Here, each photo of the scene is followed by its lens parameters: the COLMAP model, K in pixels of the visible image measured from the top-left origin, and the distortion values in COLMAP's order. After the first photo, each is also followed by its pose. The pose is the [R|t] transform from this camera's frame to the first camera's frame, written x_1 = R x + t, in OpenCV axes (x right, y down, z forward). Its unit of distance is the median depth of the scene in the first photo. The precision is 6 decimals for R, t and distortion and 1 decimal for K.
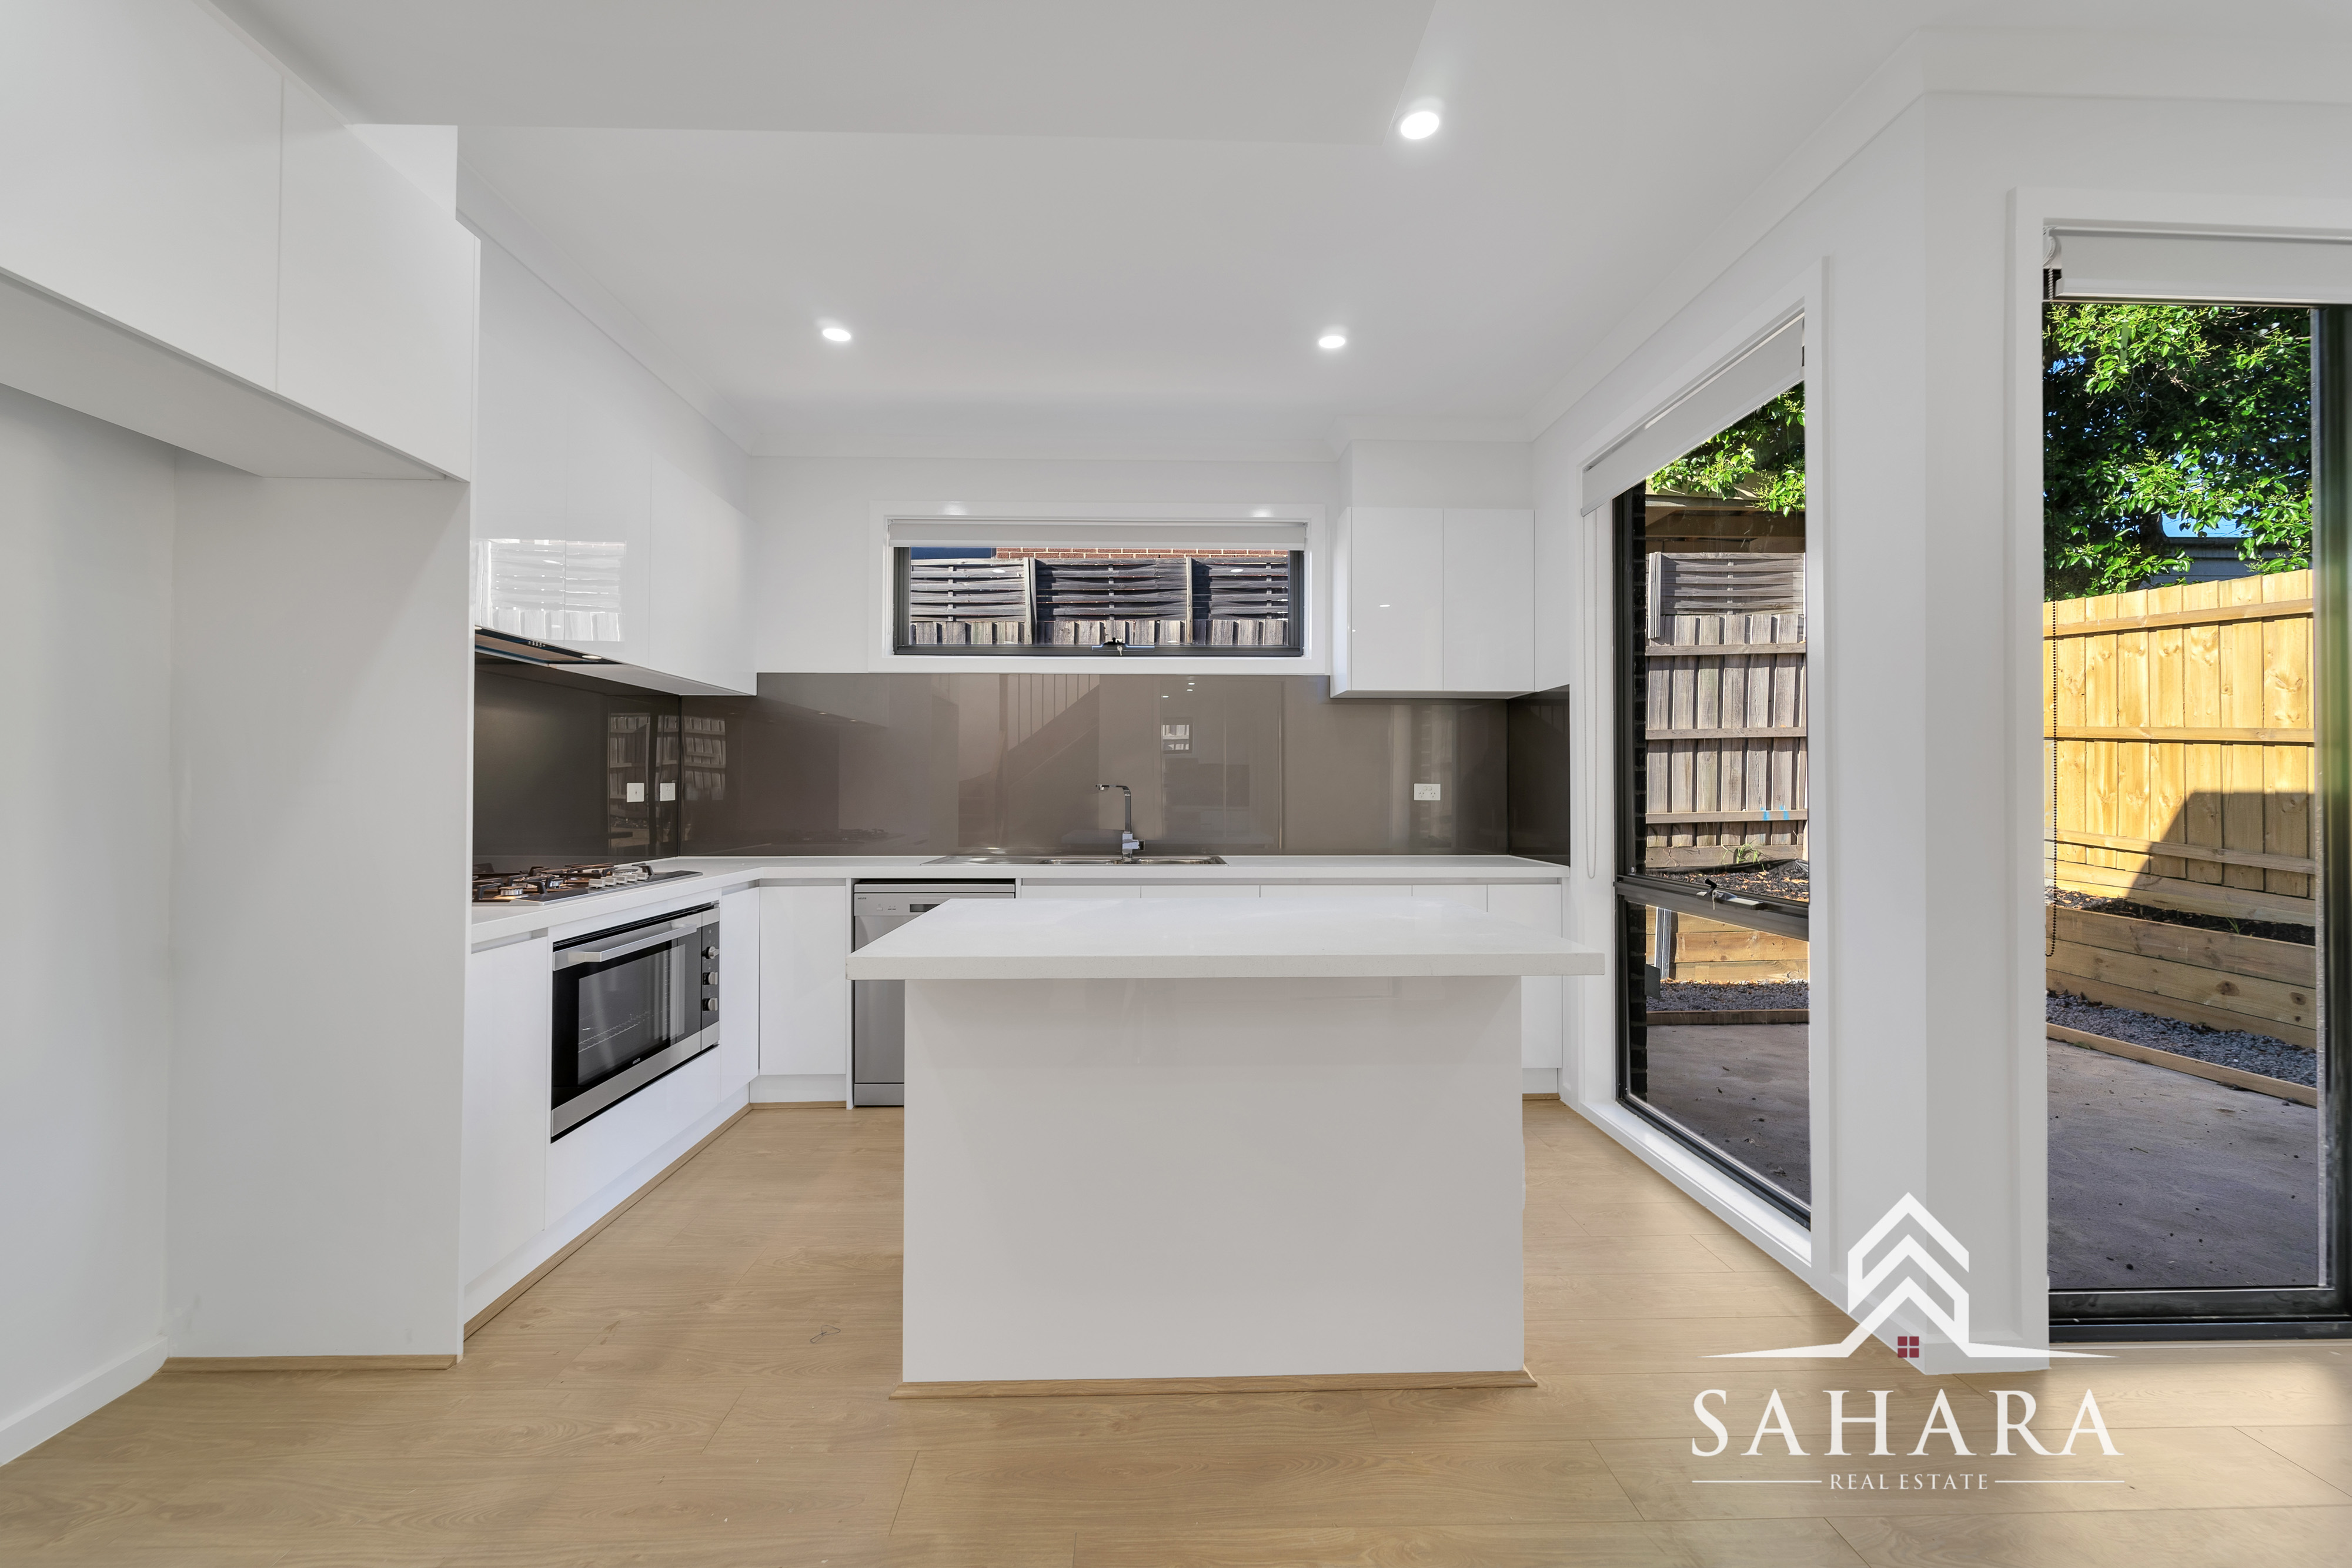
lens RADIAL K [[952.7, 0, 1167.9], [0, 952.7, 782.7], [0, 0, 1]] dist [-0.005478, -0.000129]
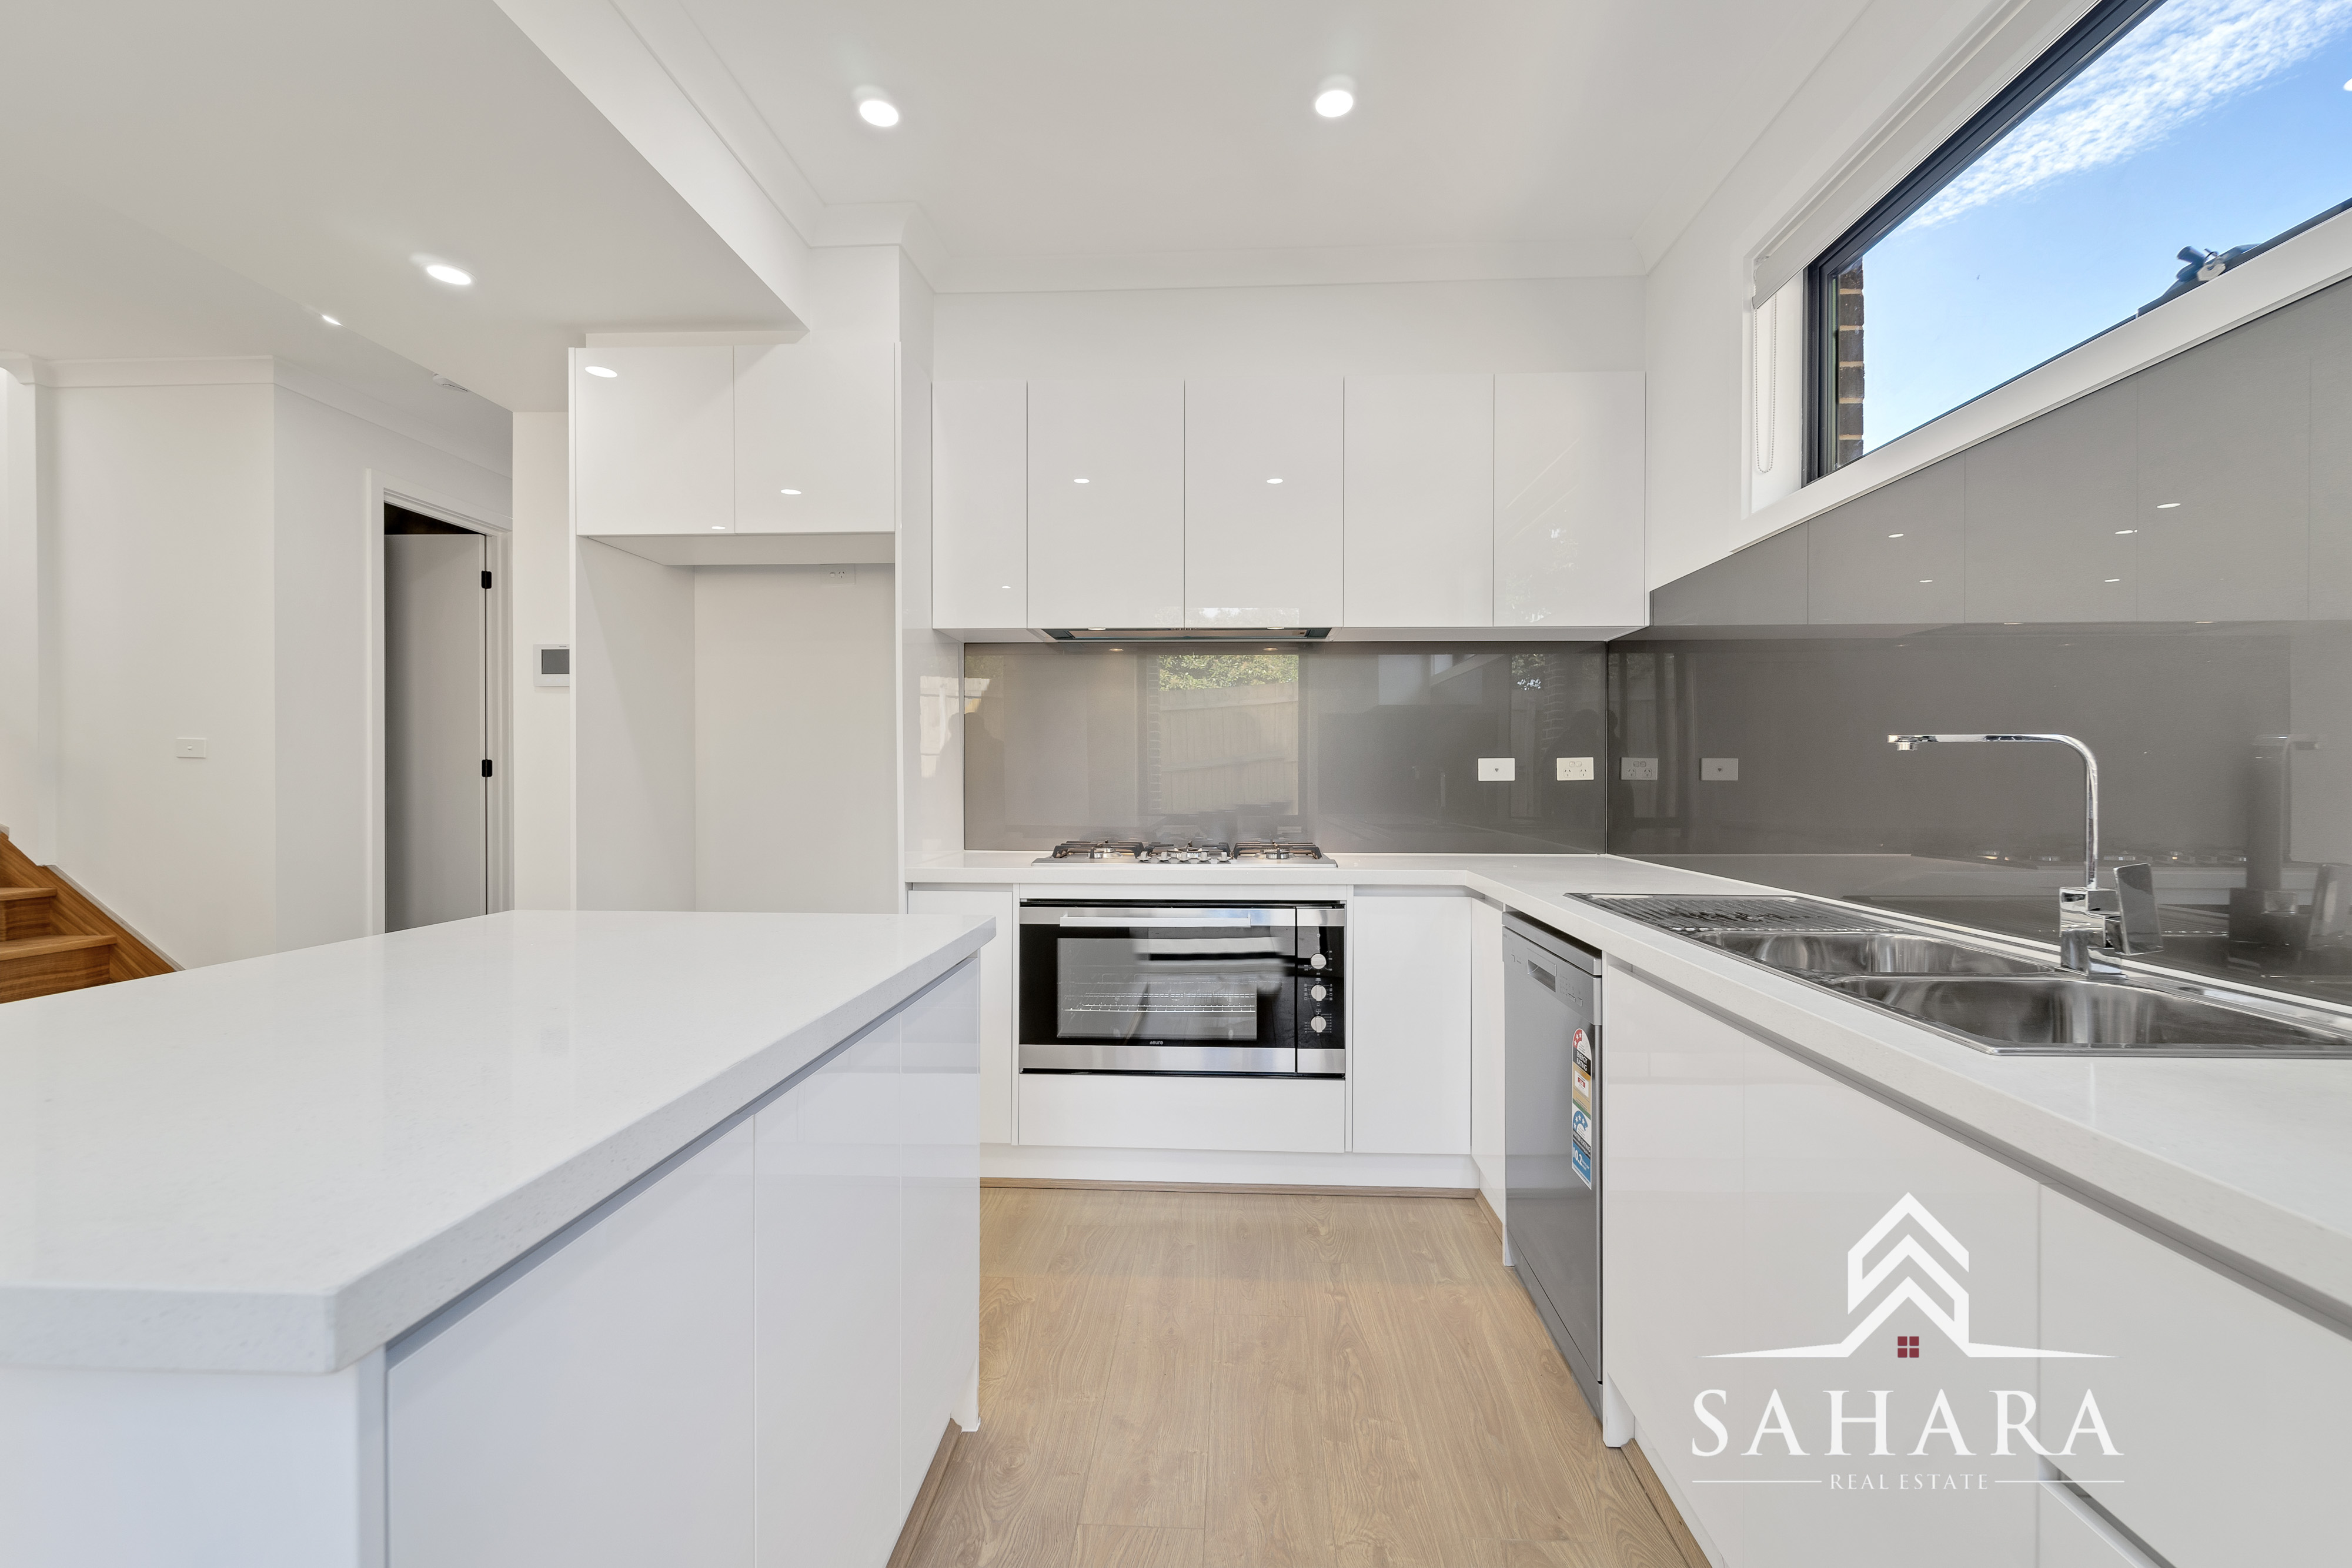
lens RADIAL K [[983.6, 0, 1197.1], [0, 983.6, 776.2], [0, 0, 1]] dist [0.002428, 0.000124]
pose [[-0.067042, -0.004045, -0.997742, 0.284917], [0.006688, 0.999967, -0.004503, 0.016085], [0.997728, -0.006975, -0.067013, 0.713566]]
